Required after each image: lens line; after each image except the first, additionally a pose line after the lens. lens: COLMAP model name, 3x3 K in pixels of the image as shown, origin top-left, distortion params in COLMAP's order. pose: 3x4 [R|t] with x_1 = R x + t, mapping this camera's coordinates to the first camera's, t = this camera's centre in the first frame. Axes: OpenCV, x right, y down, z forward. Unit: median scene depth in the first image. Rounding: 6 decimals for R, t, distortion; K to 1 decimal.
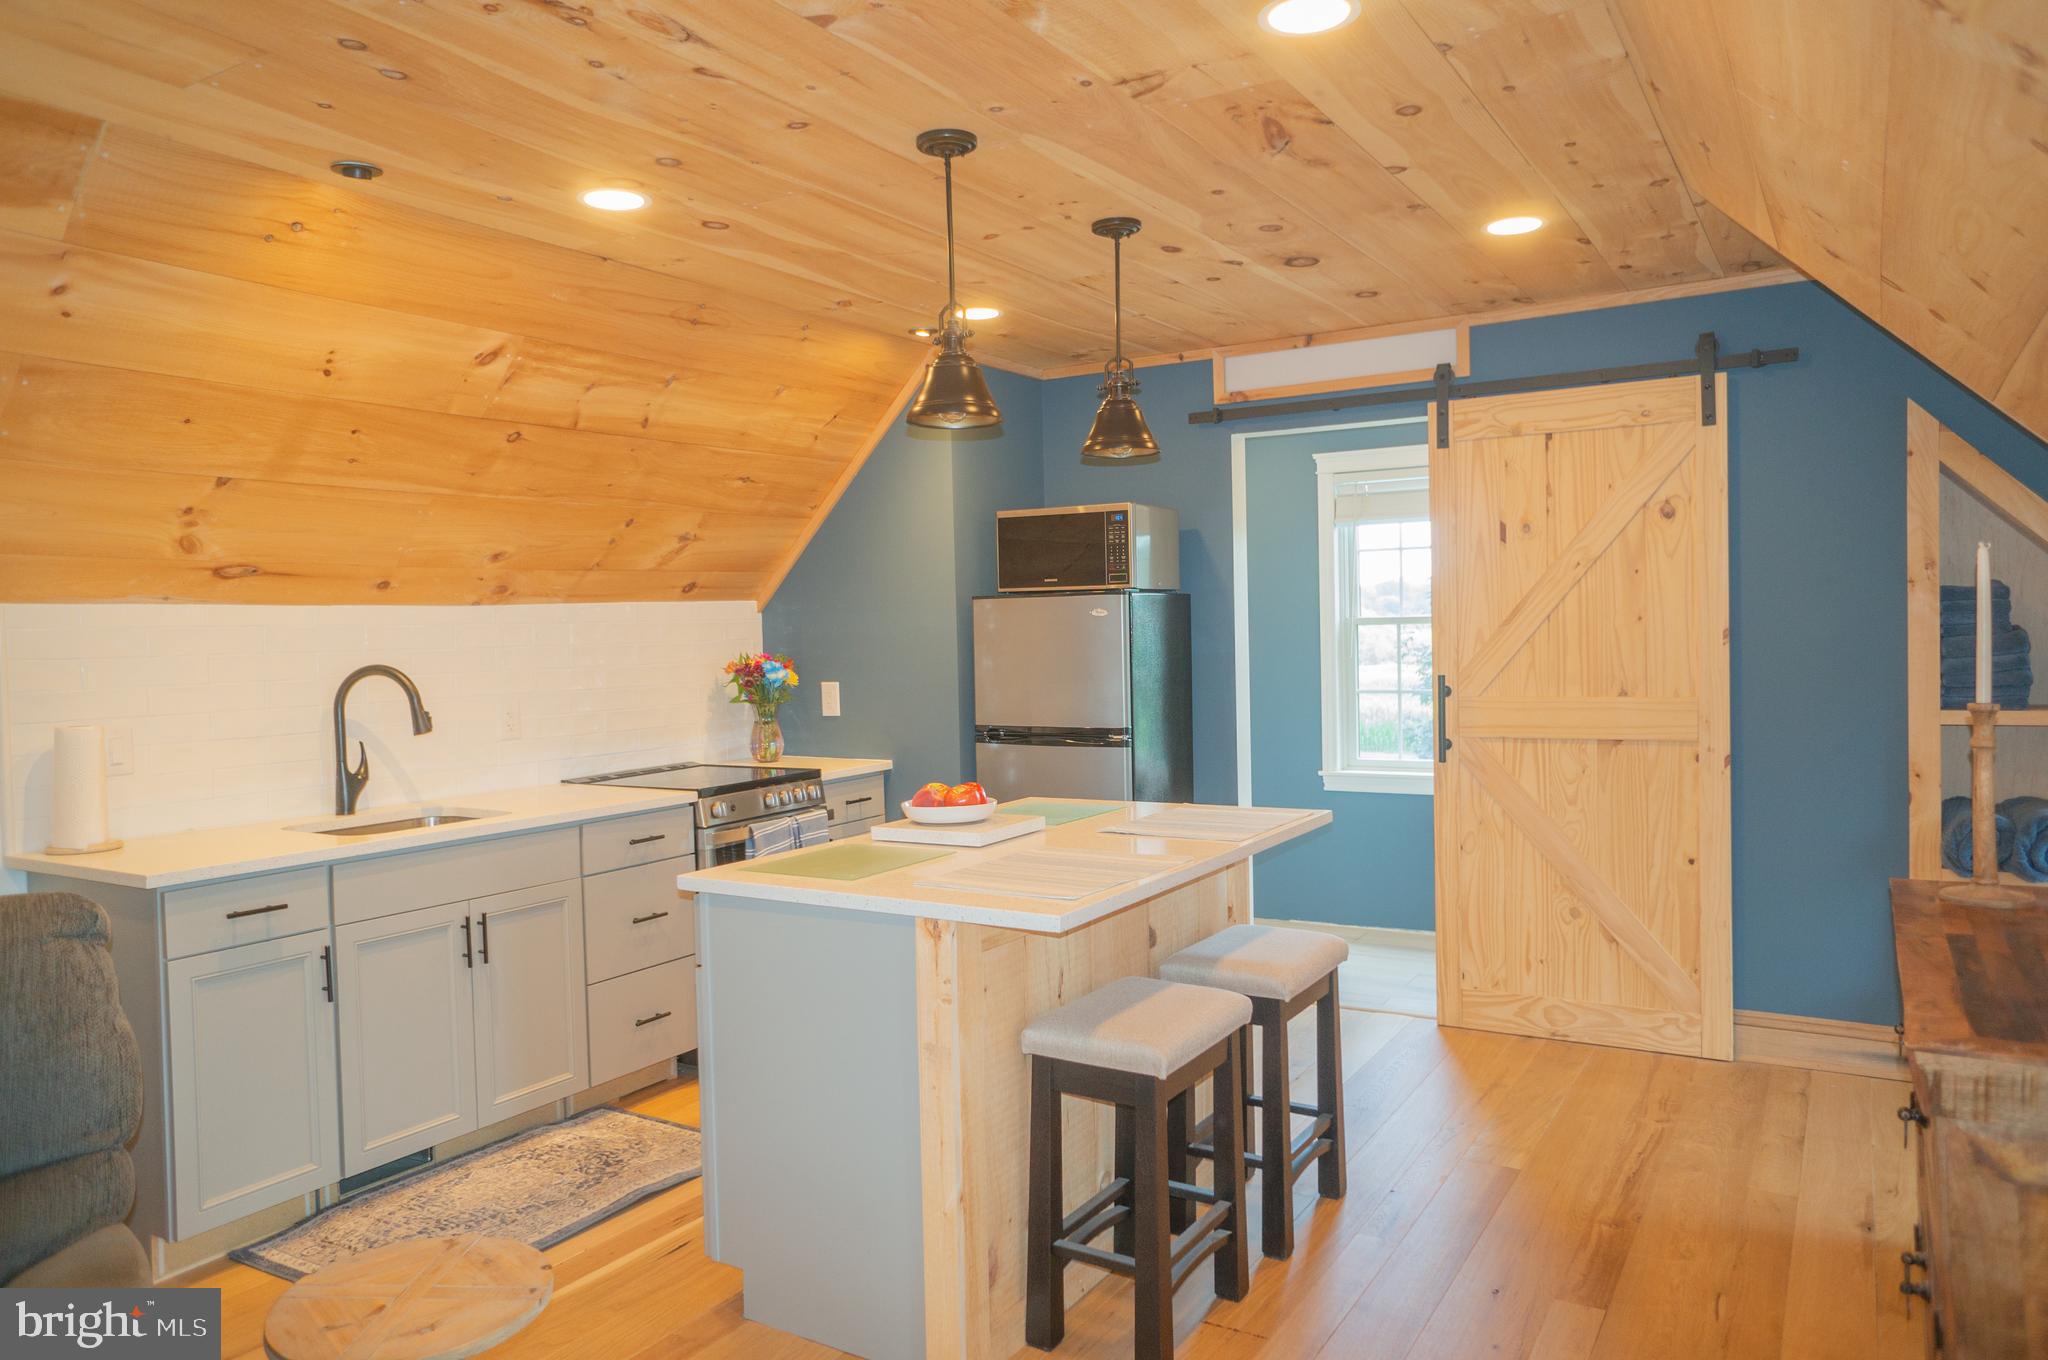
lens RADIAL K [[1386.1, 0, 1018.1], [0, 1386.1, 676.1], [0, 0, 1]] dist [-0.062617, 0.084186]
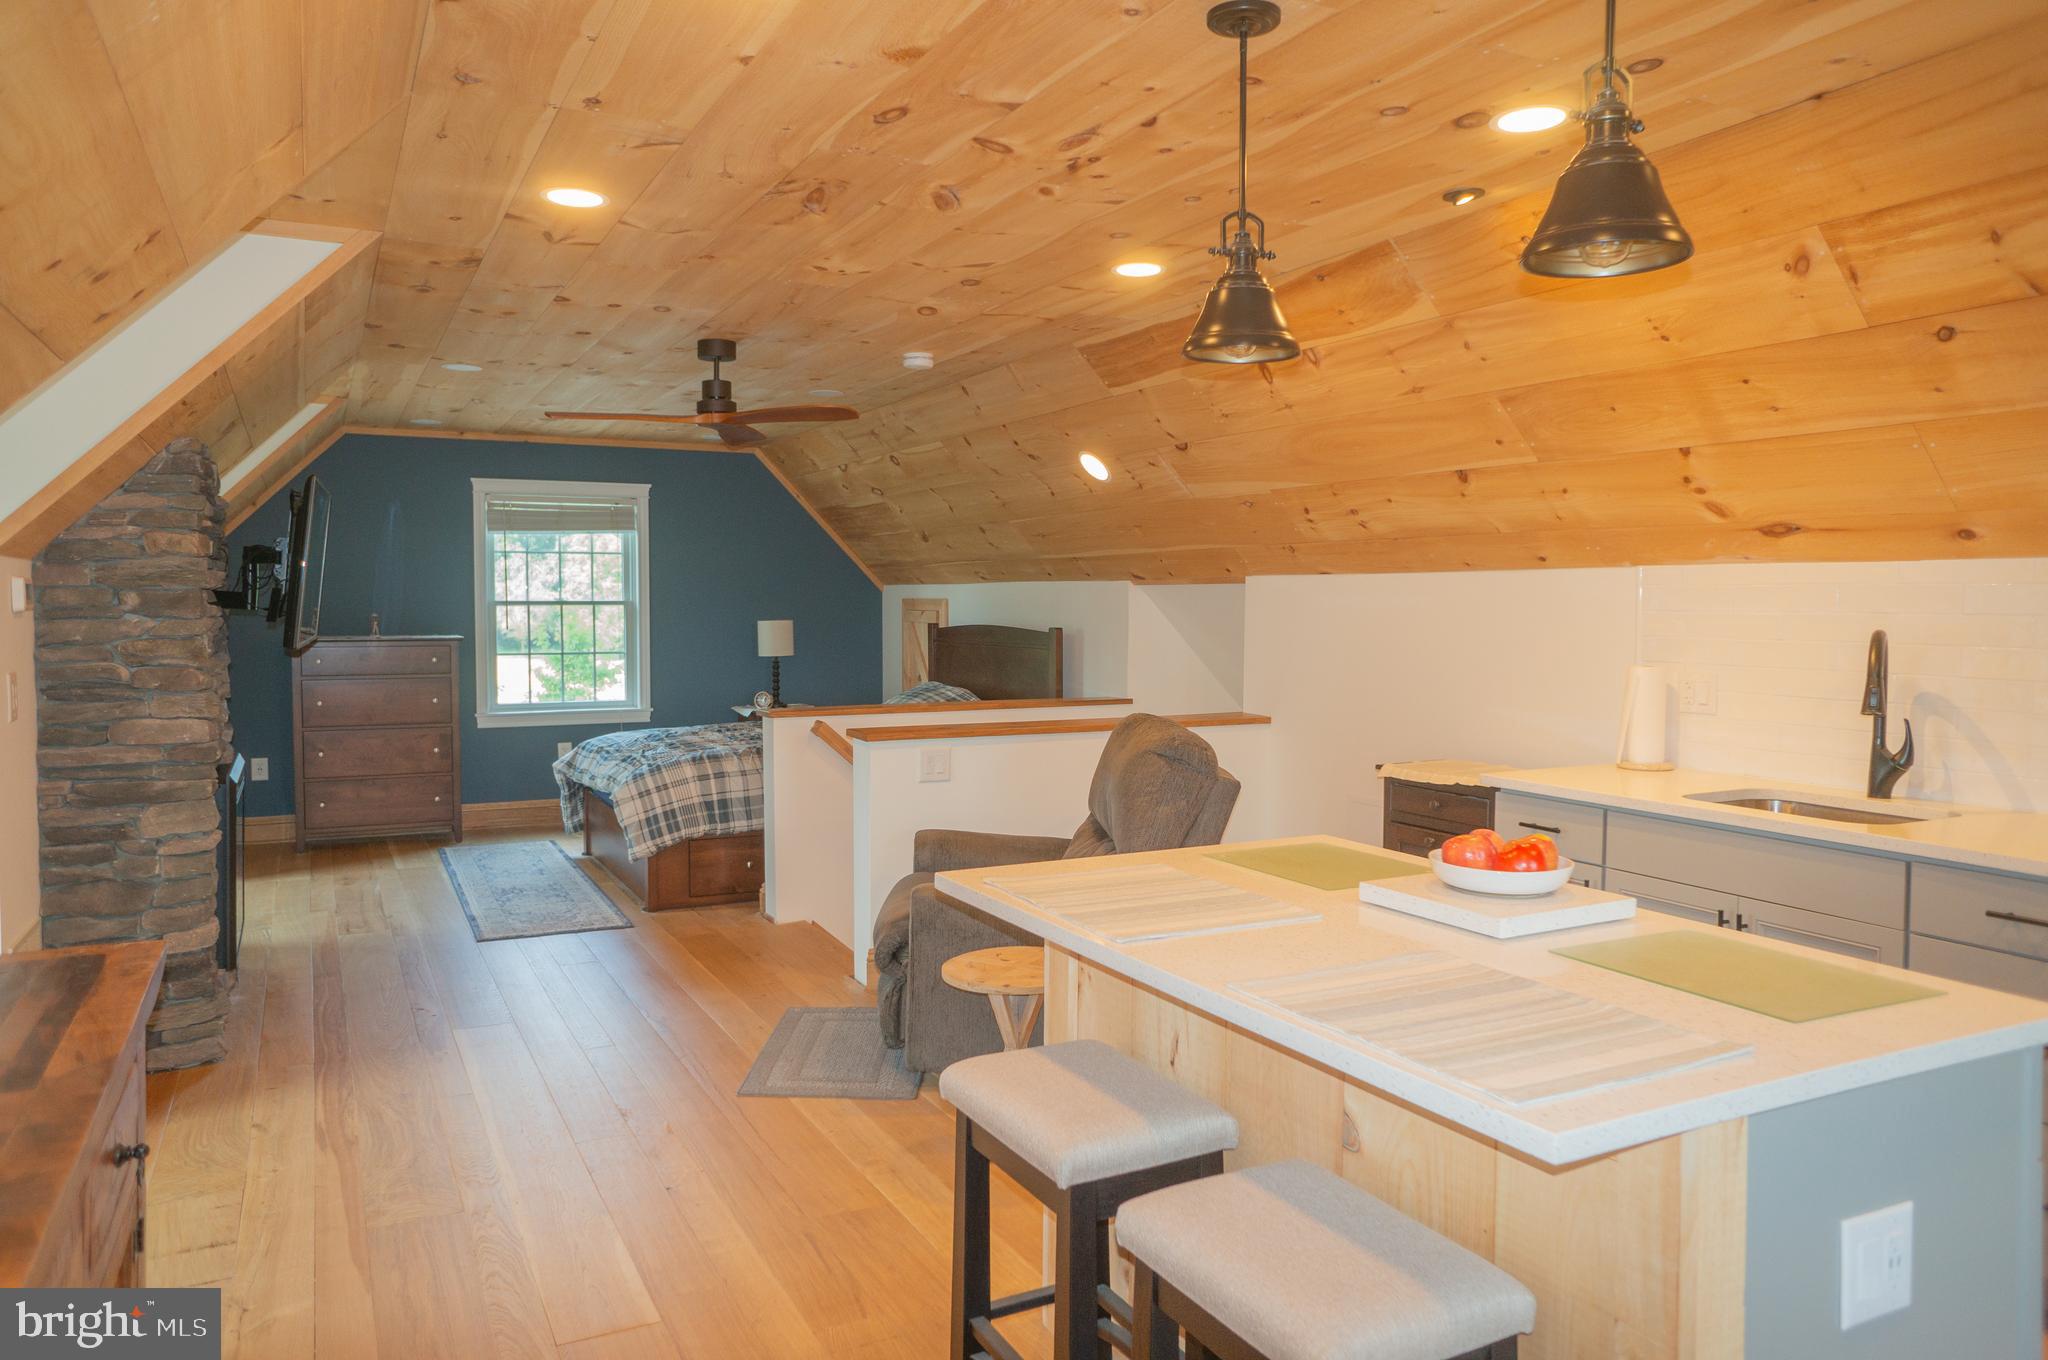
lens RADIAL K [[1386.1, 0, 1006.7], [0, 1386.1, 673.1], [0, 0, 1]] dist [-0.062617, 0.084186]
pose [[-0.519761, 0.067642, -0.851630, 0.480791], [-0.020927, 0.995553, 0.091845, -0.042552], [0.854055, 0.065559, -0.516034, 0.847671]]
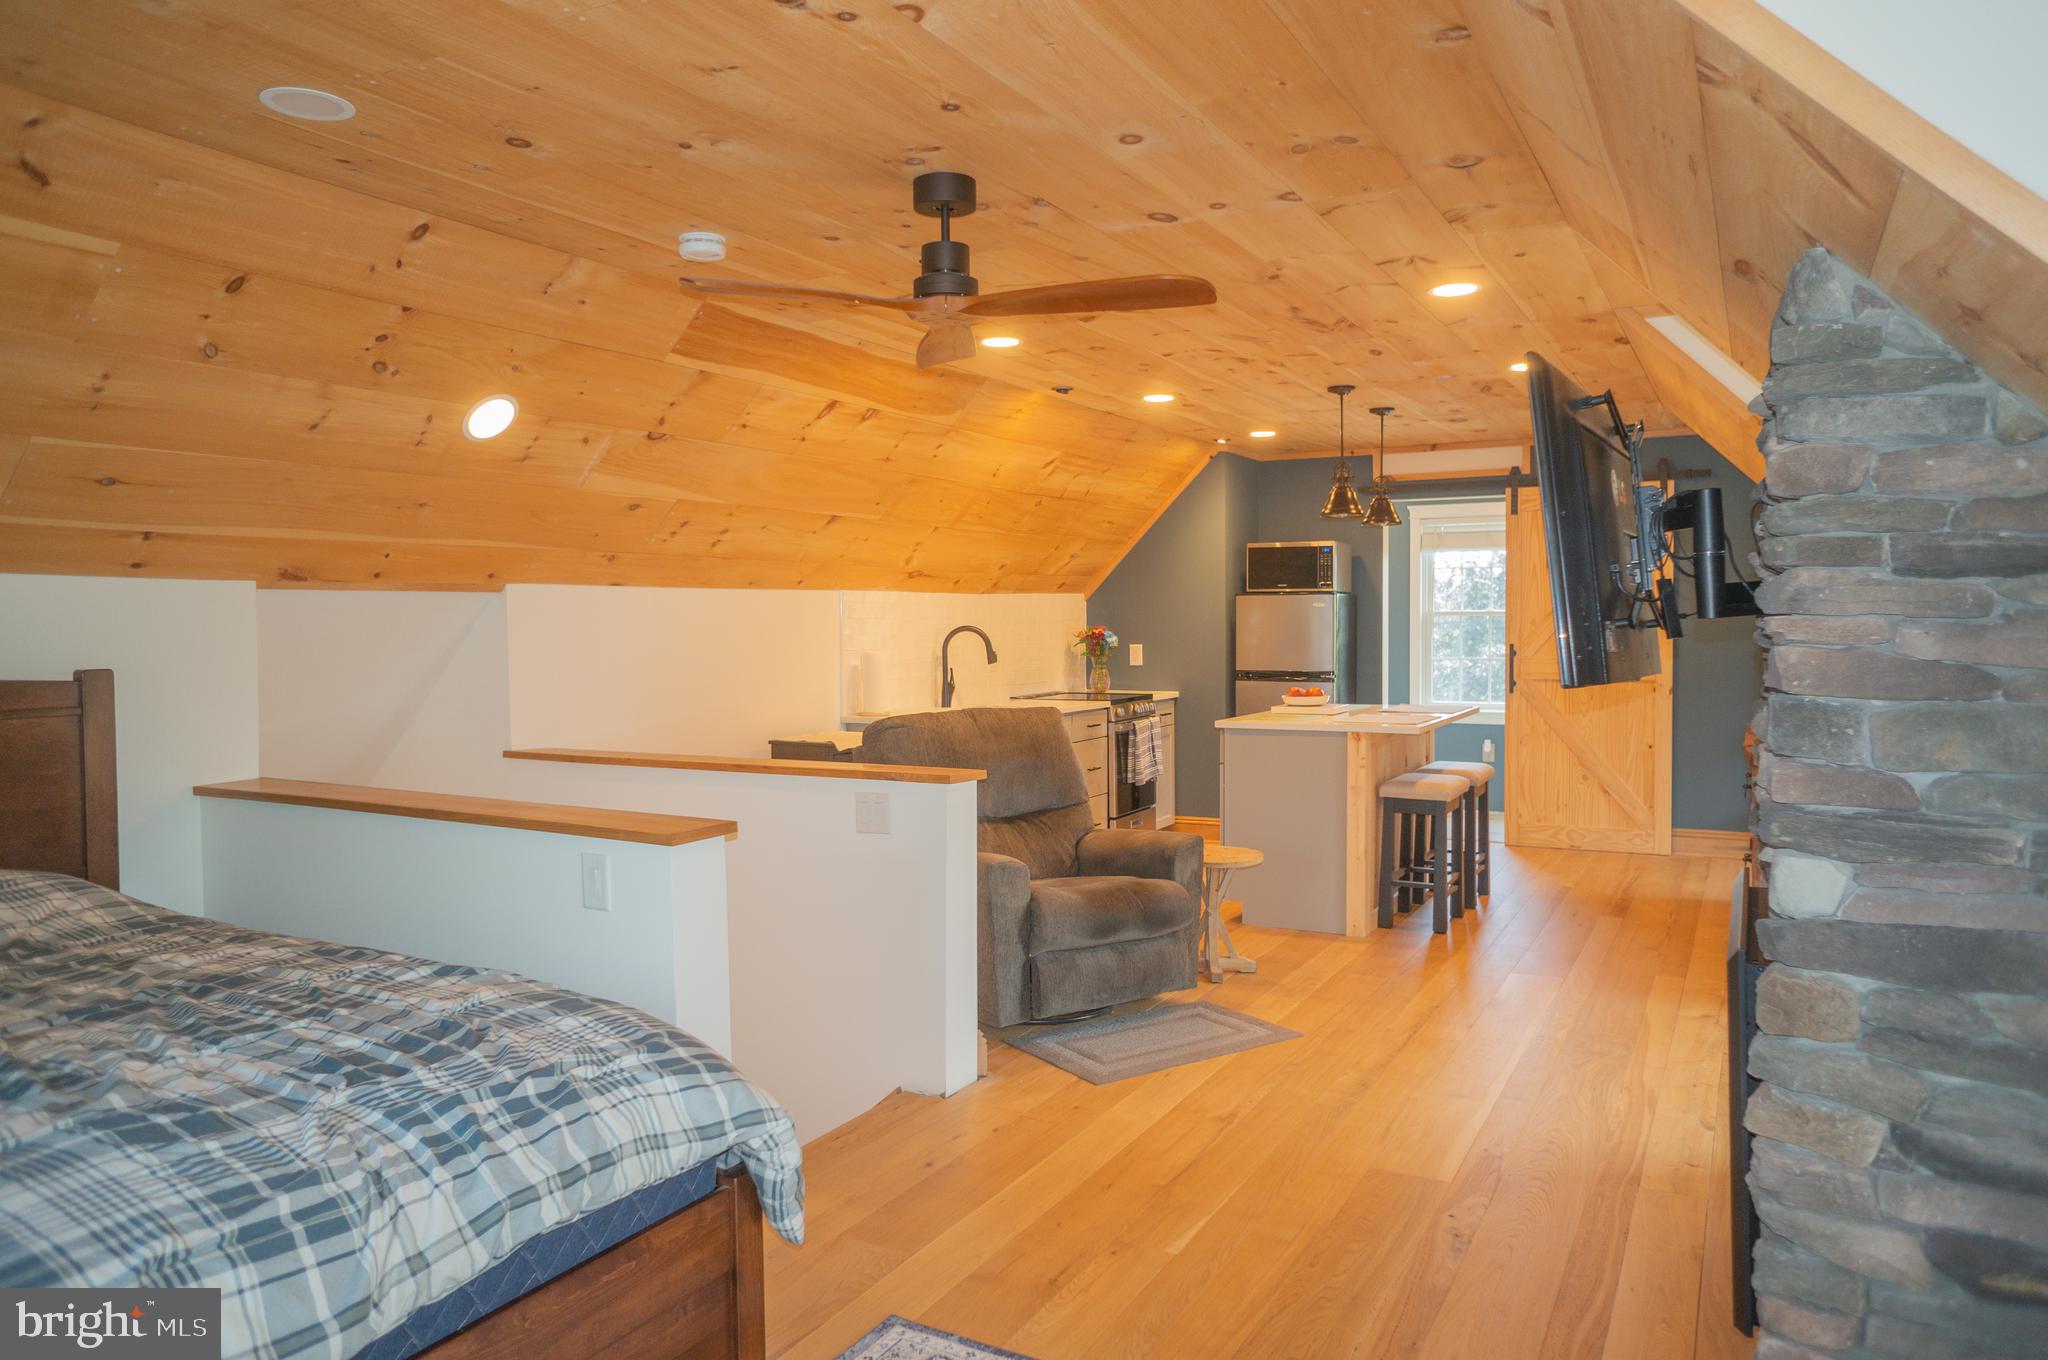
lens RADIAL K [[1386.1, 0, 1014.3], [0, 1386.1, 679.9], [0, 0, 1]] dist [-0.062617, 0.084186]
pose [[0.998434, 0.014325, 0.054084, -0.437088], [-0.014725, 0.999867, 0.007010, 0.044003], [-0.053977, -0.007796, 0.998512, -0.747931]]
